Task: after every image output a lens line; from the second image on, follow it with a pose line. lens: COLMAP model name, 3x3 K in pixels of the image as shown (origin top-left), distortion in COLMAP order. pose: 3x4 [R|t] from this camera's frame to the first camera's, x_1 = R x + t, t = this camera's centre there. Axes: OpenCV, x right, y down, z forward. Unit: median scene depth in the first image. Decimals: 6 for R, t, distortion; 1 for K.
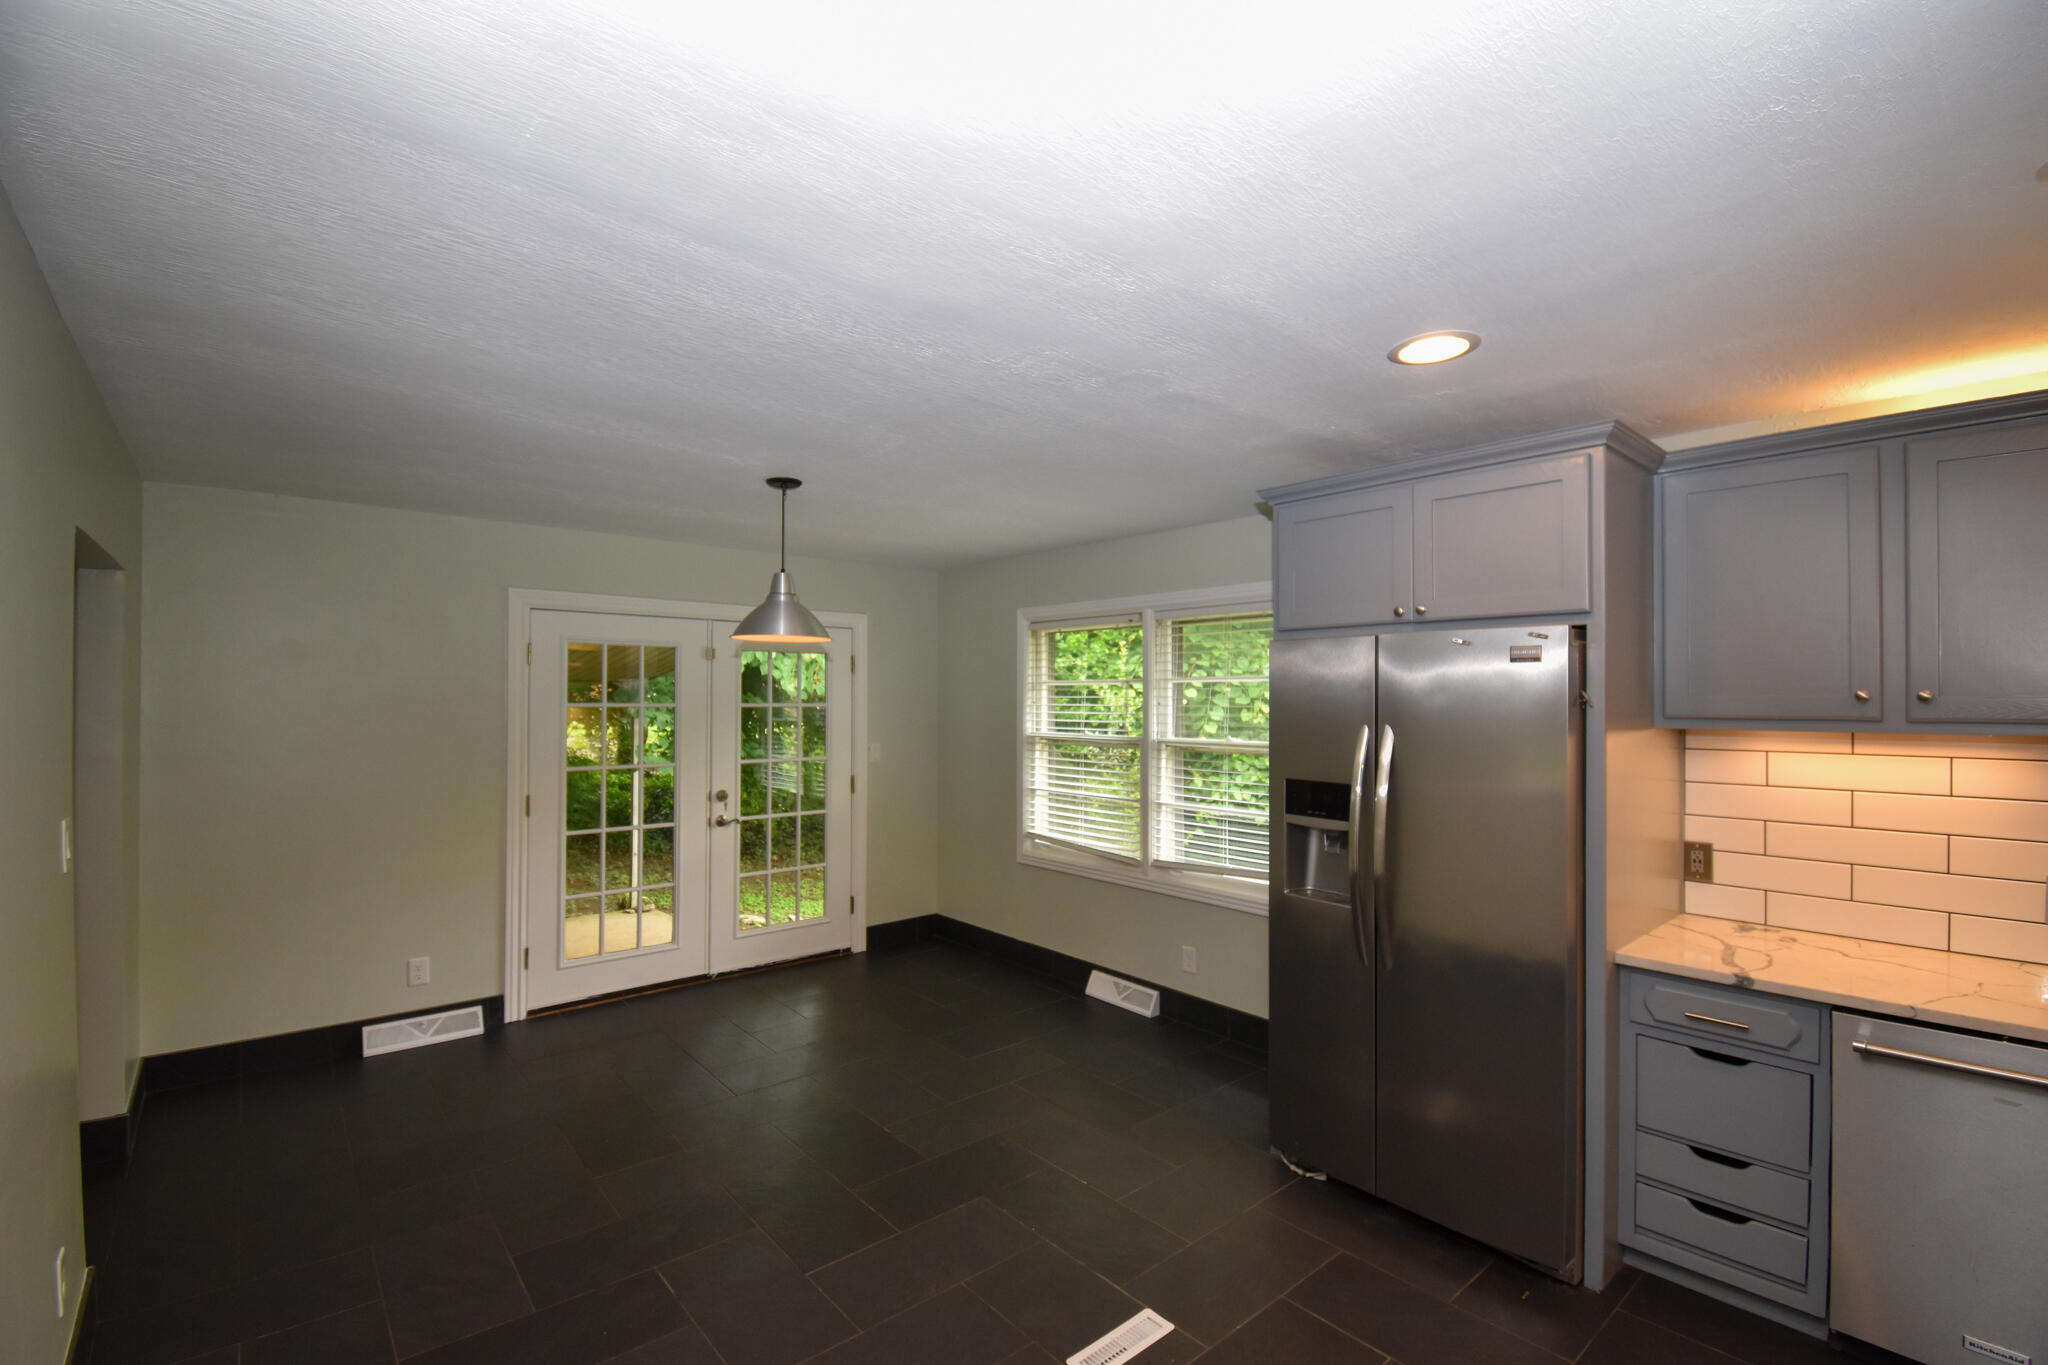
lens RADIAL K [[865.8, 0, 1029.6], [0, 865.8, 664.5], [0, 0, 1]] dist [-0.049917, 0.000240]
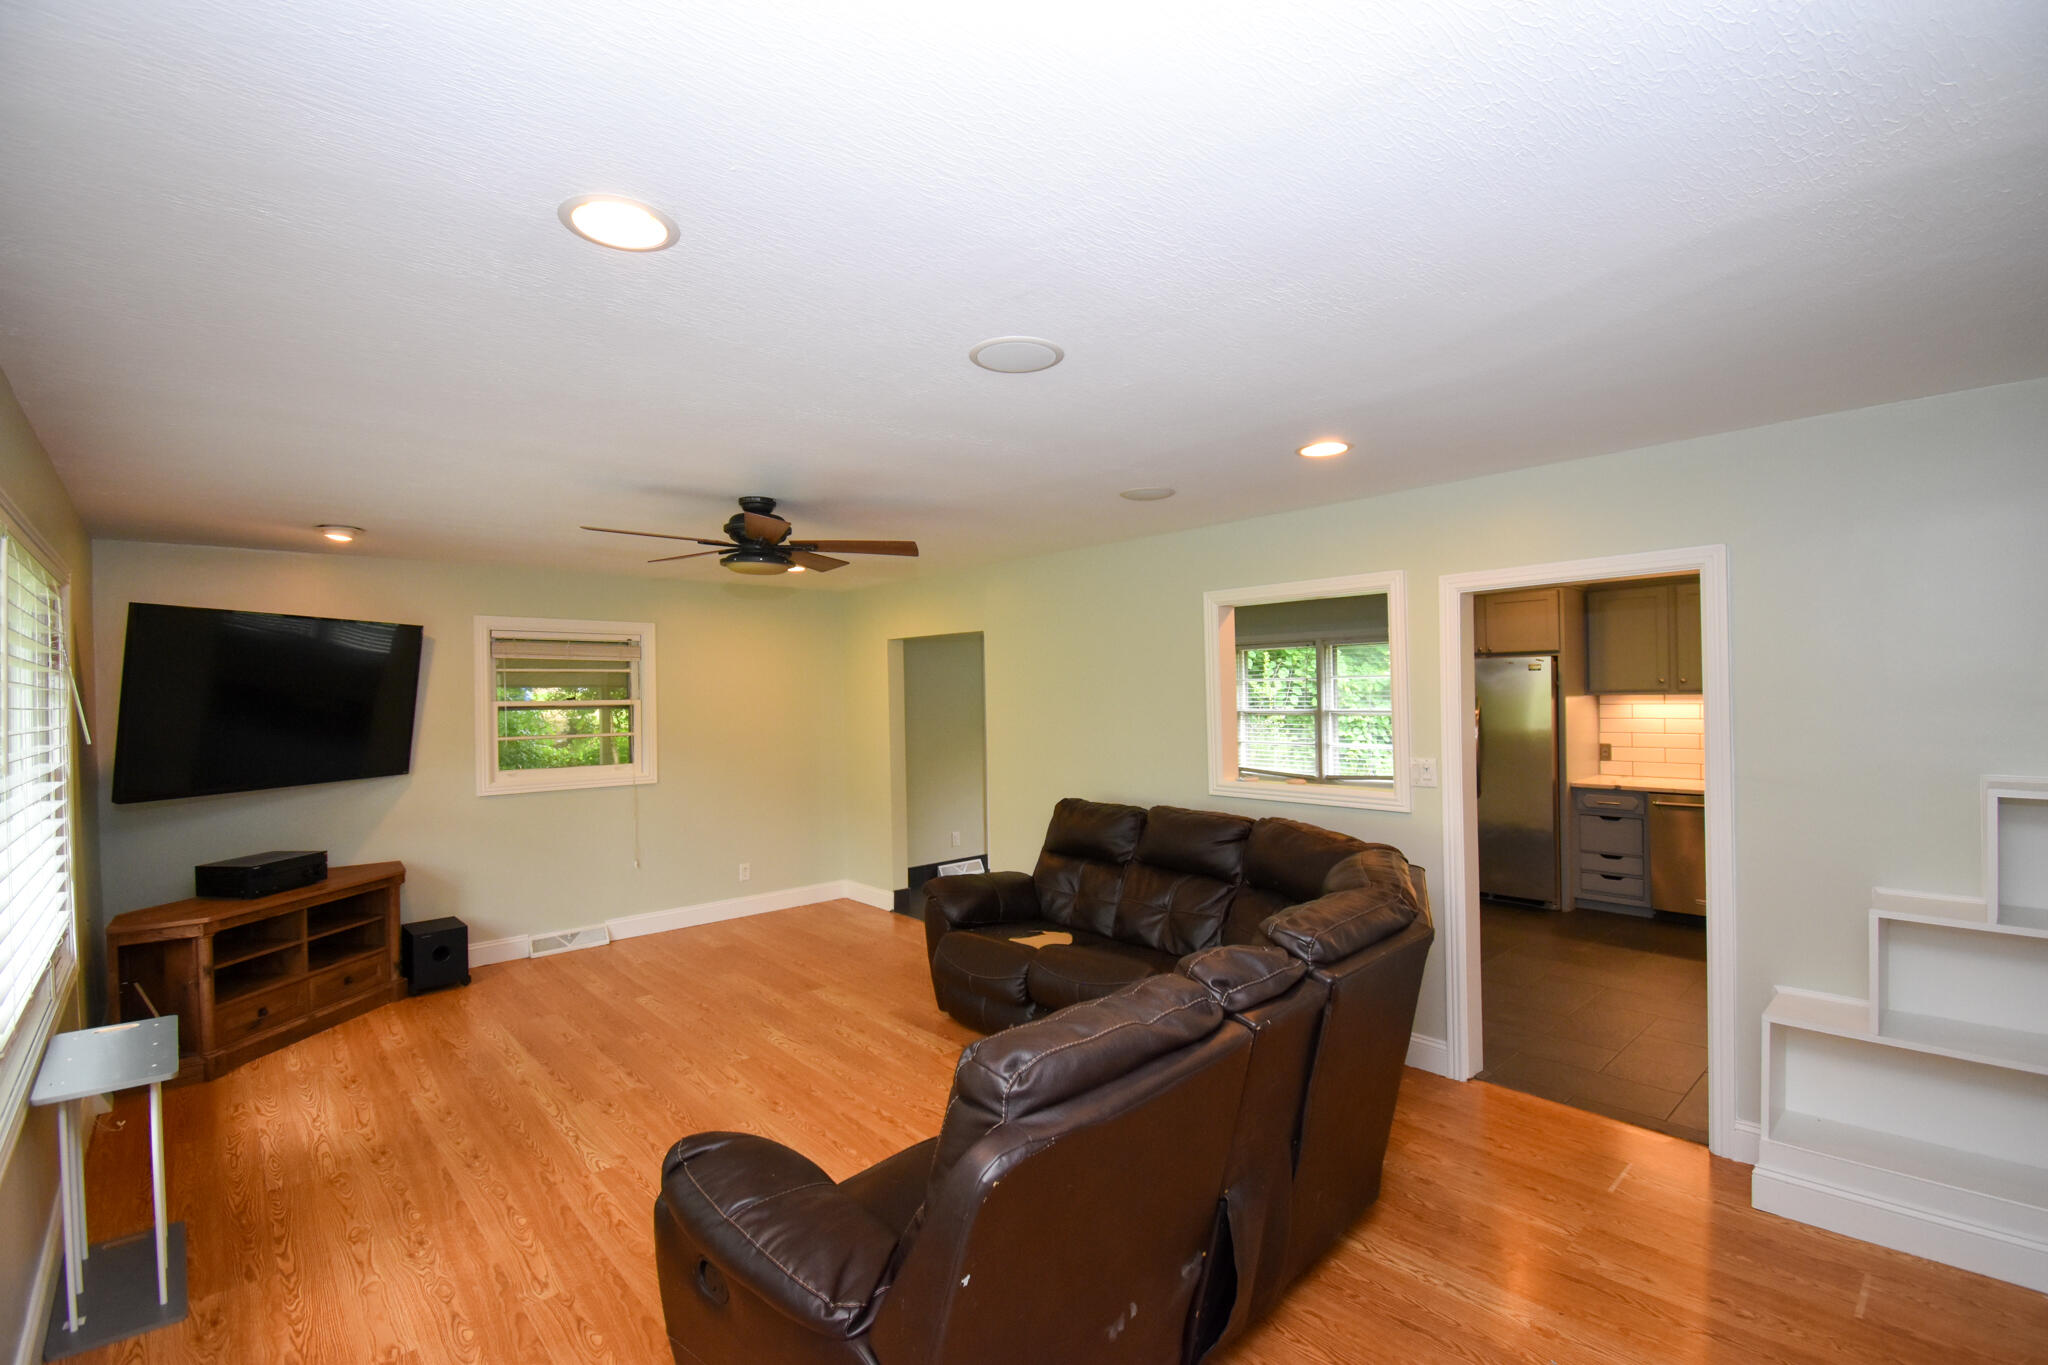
lens RADIAL K [[921.1, 0, 1031.7], [0, 921.1, 689.5], [0, 0, 1]] dist [0.033295, -0.034694]
pose [[0.998207, -0.013379, 0.058343, -0.555442], [0.011371, 0.999336, 0.034609, -0.030137], [-0.058767, -0.033883, 0.997696, -0.865645]]
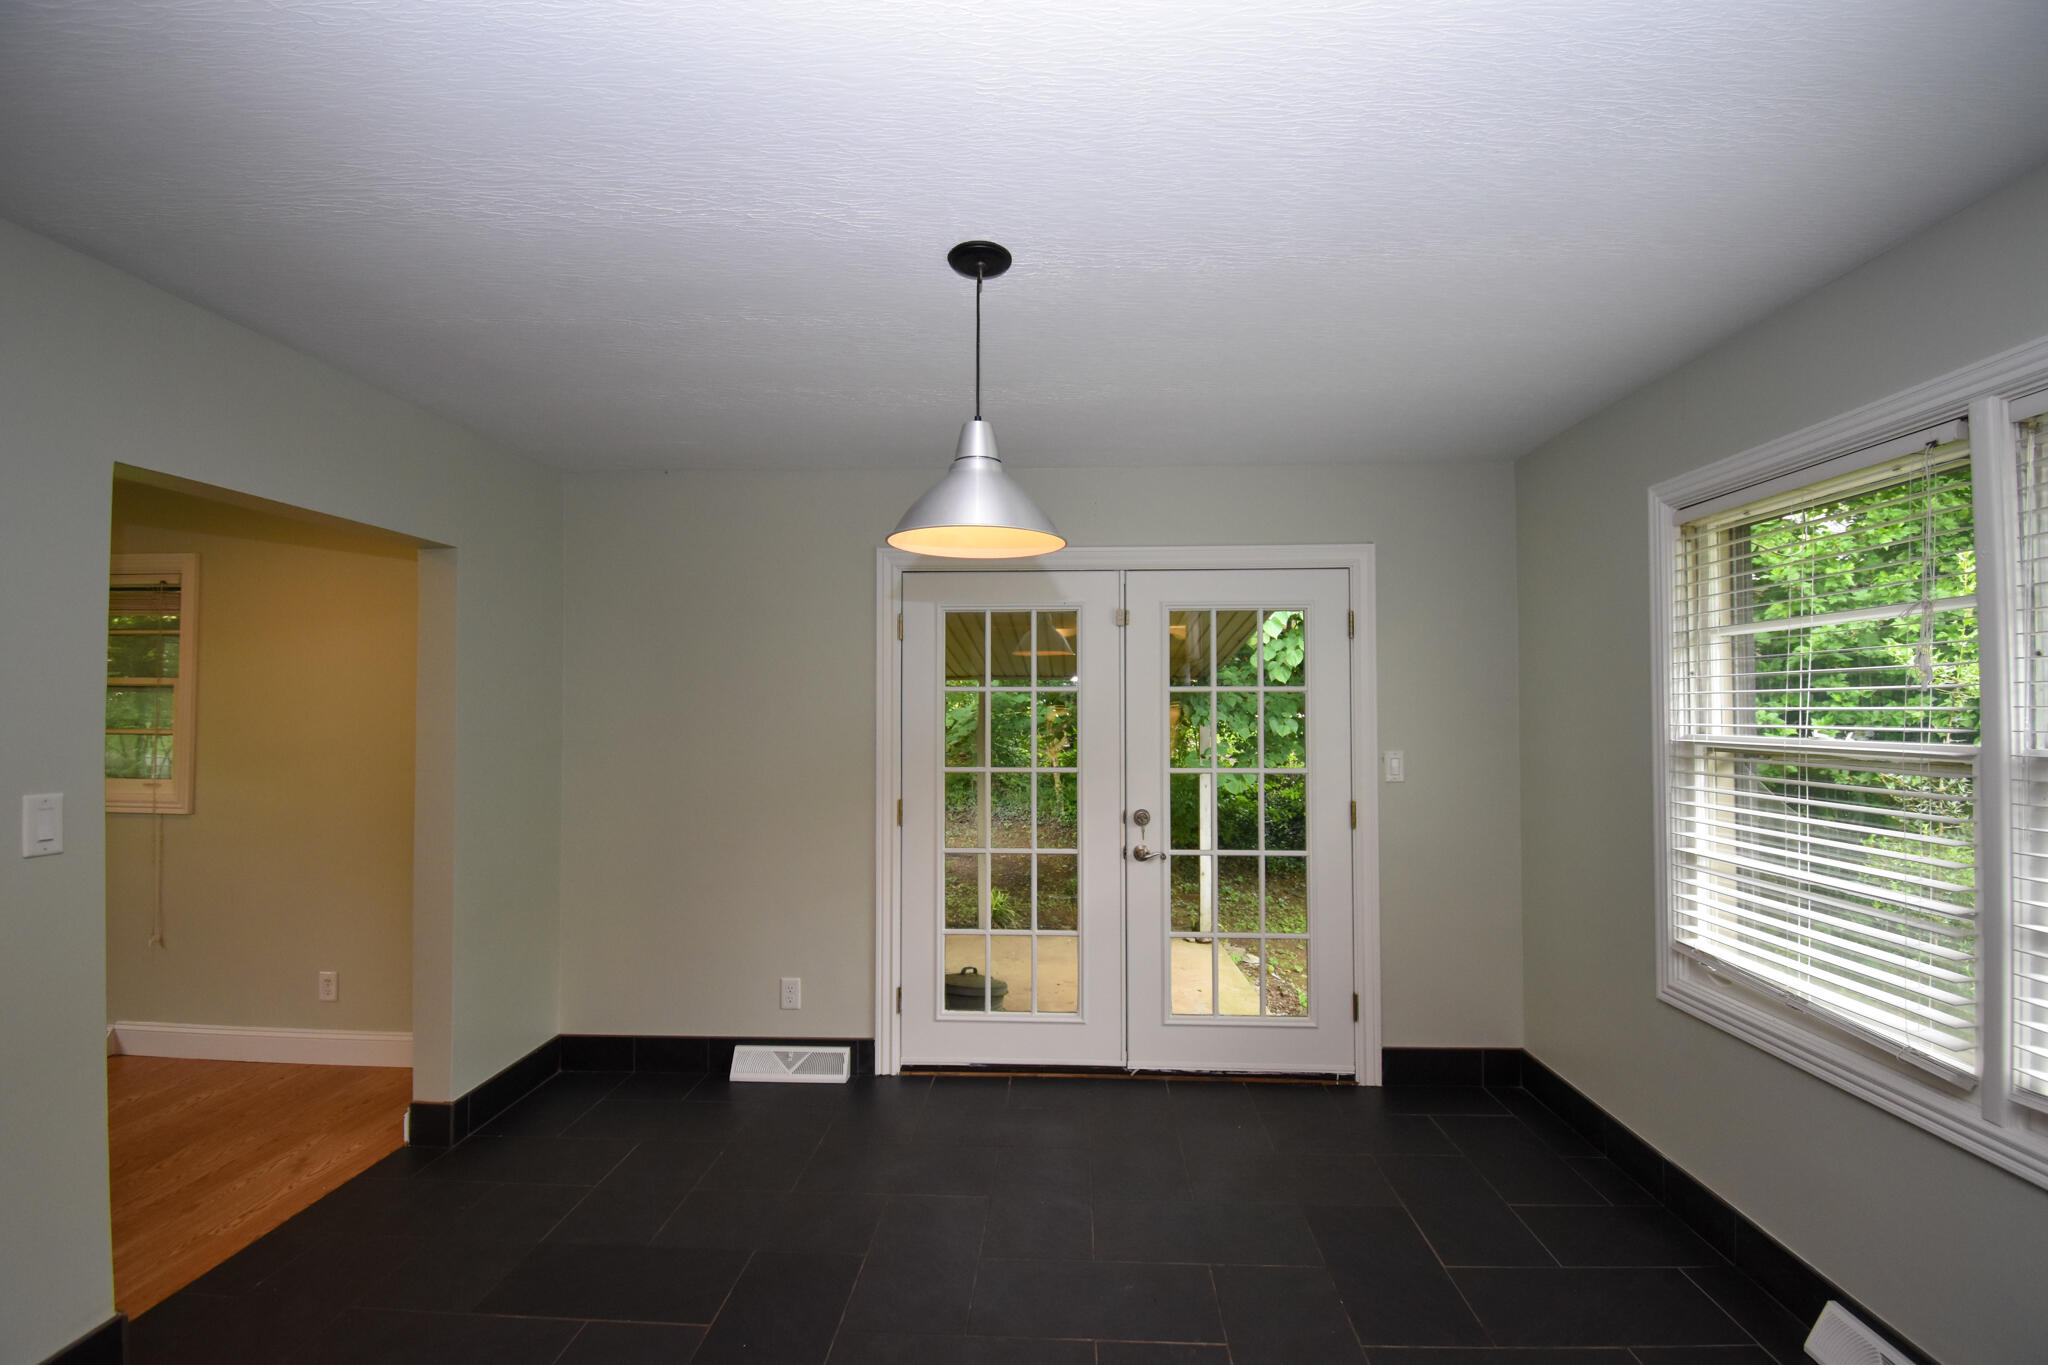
lens RADIAL K [[890.2, 0, 1029.6], [0, 890.2, 691.3], [0, 0, 1]] dist [0.002891, 0.000105]
pose [[0.744992, -0.014433, -0.666918, 0.062843], [0.015033, 0.999875, -0.004845, 0.051155], [0.666904, -0.006417, 0.745116, 0.394250]]
